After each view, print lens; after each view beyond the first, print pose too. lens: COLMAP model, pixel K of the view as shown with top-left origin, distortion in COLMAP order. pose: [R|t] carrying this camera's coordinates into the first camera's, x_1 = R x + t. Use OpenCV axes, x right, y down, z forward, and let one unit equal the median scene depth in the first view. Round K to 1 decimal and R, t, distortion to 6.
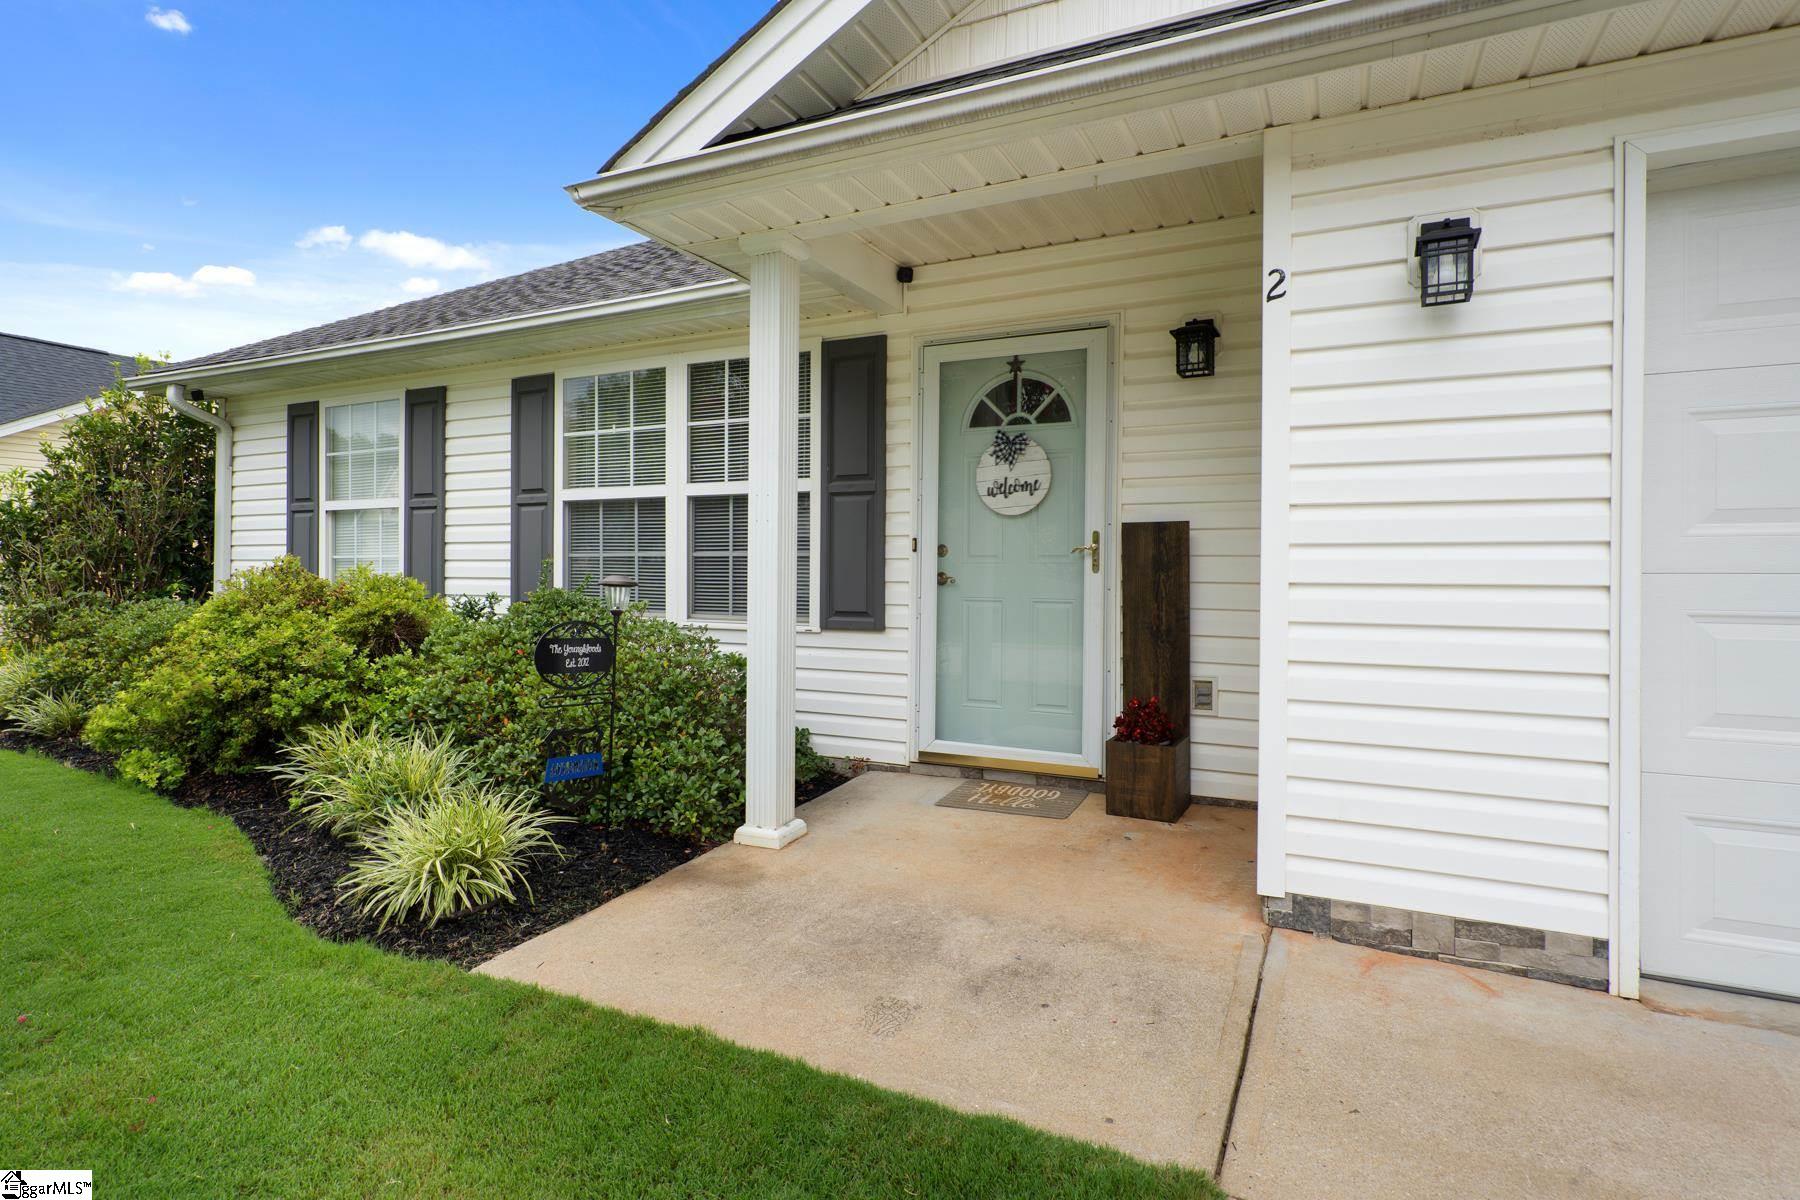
lens RADIAL K [[911.8, 0, 924.9], [0, 911.8, 562.2], [0, 0, 1]] dist [-0.001952, 0.001428]
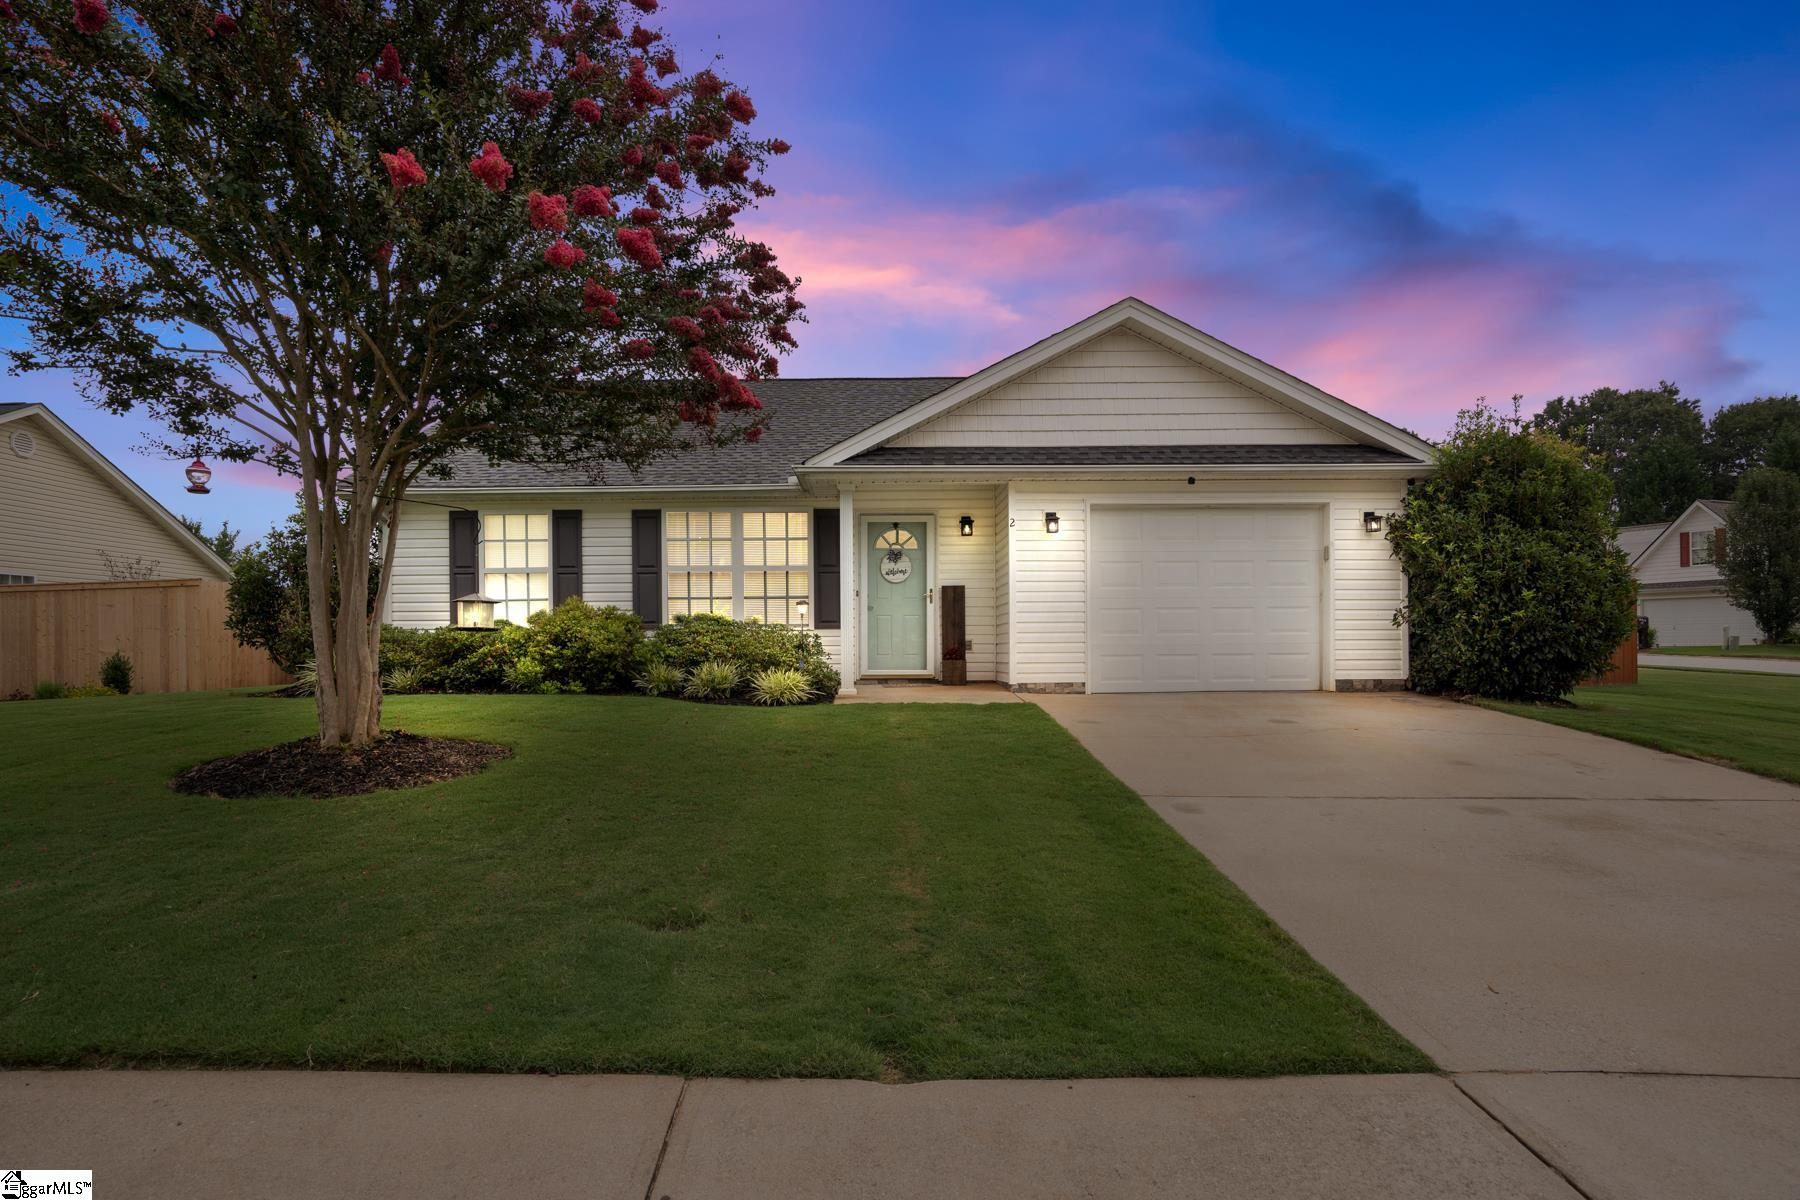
lens RADIAL K [[911.8, 0, 897.7], [0, 911.8, 605.4], [0, 0, 1]] dist [-0.001952, 0.001428]
pose [[0.893159, 0.007712, 0.449675, -0.931551], [0.007472, 0.999461, -0.031981, 0.084767], [-0.449679, 0.031924, 0.892620, -1.155527]]
